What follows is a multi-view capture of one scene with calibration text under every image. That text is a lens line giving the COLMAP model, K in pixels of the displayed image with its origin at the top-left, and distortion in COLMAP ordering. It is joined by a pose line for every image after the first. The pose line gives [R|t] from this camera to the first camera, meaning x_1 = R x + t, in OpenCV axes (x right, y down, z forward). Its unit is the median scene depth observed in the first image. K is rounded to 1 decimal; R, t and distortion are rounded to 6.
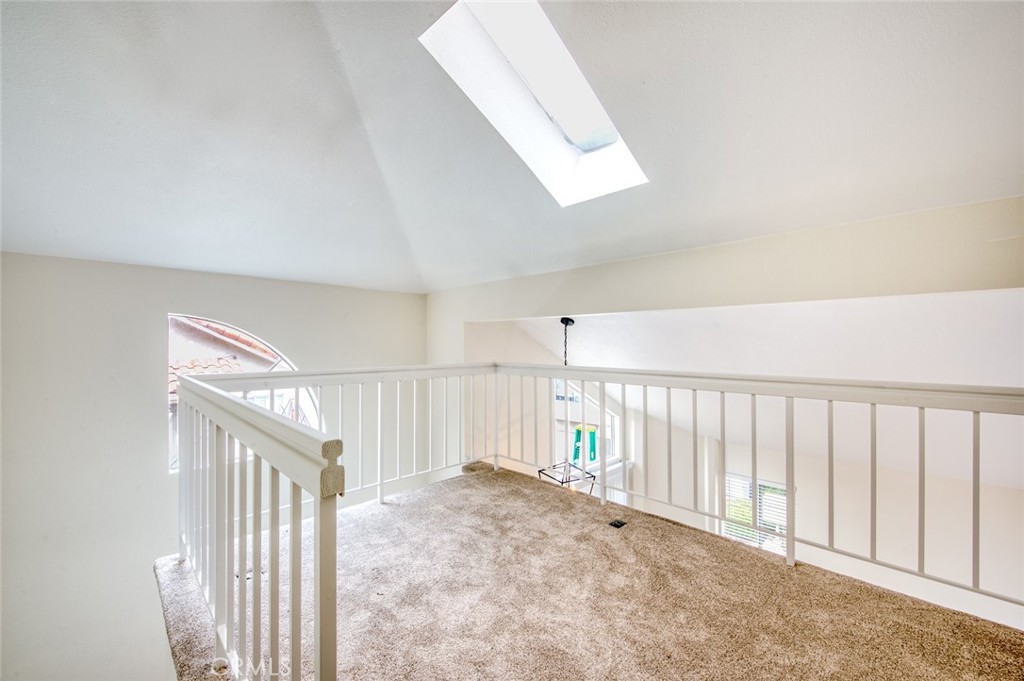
lens RADIAL K [[412.3, 0, 512.0], [0, 412.3, 340.5], [0, 0, 1]] dist [-0.000029, -0.000007]
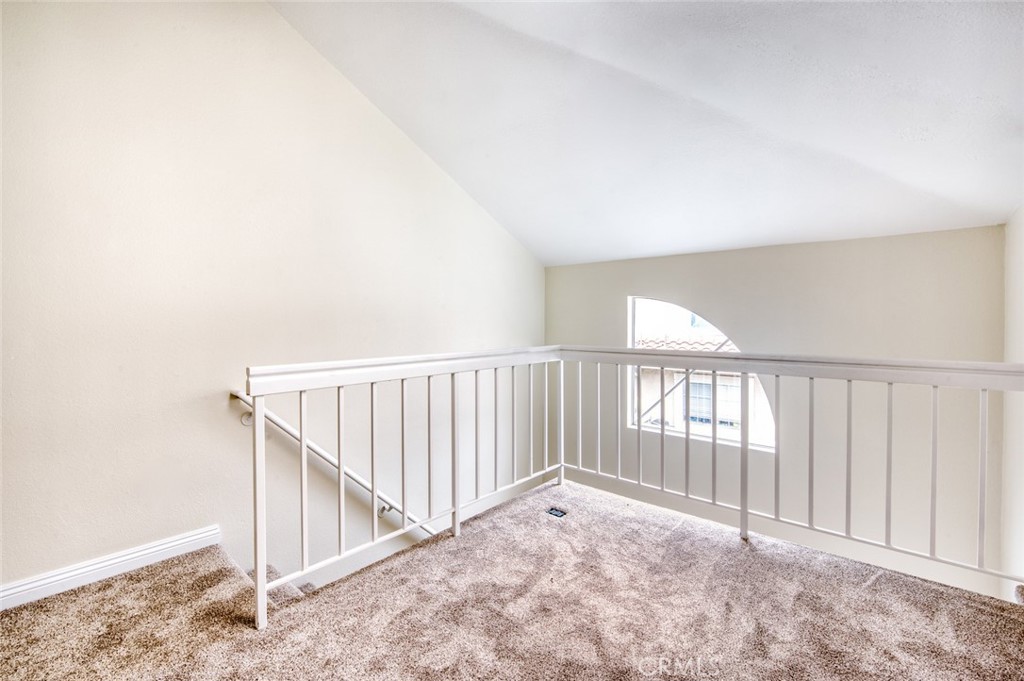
lens RADIAL K [[455.5, 0, 512.0], [0, 455.5, 340.5], [0, 0, 1]] dist [0.000016, -0.000033]
pose [[0.073834, 0.036473, -0.996603, 0.433329], [0.002930, 0.999319, 0.036790, 0.011999], [0.997266, -0.005636, 0.073677, 0.506576]]
